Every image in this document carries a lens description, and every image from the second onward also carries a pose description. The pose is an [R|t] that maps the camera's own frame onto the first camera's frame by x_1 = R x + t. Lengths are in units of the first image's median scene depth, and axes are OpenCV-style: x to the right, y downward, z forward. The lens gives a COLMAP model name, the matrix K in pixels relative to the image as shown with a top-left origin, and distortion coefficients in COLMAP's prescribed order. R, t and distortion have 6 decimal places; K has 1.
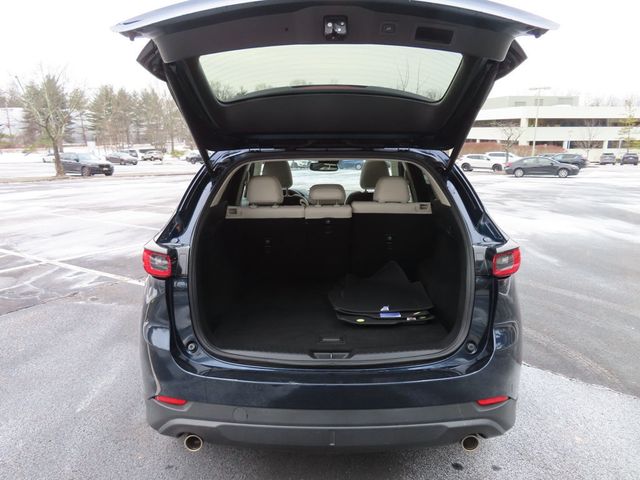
lens RADIAL K [[454.2, 0, 320.0], [0, 454.2, 240.0], [0, 0, 1]] dist [-0.008416, 0.002821]
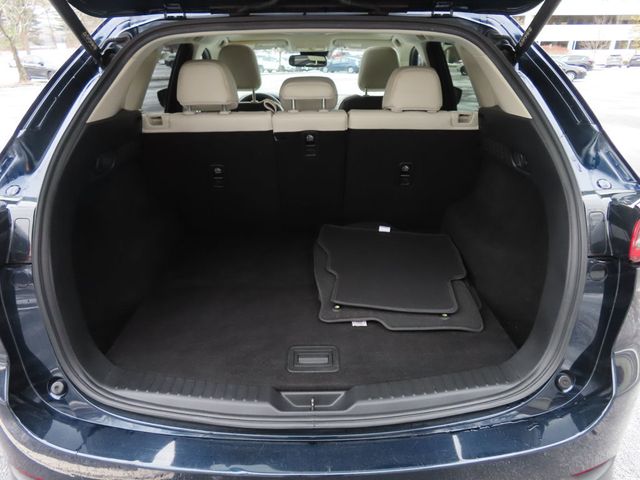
lens RADIAL K [[454.2, 0, 320.0], [0, 454.2, 240.0], [0, 0, 1]] dist [-0.008416, 0.002821]
pose [[0.999759, -0.011038, 0.018951, 0.014174], [0.007135, 0.980811, 0.194830, -0.025241], [-0.020737, -0.194648, 0.980654, 0.283294]]
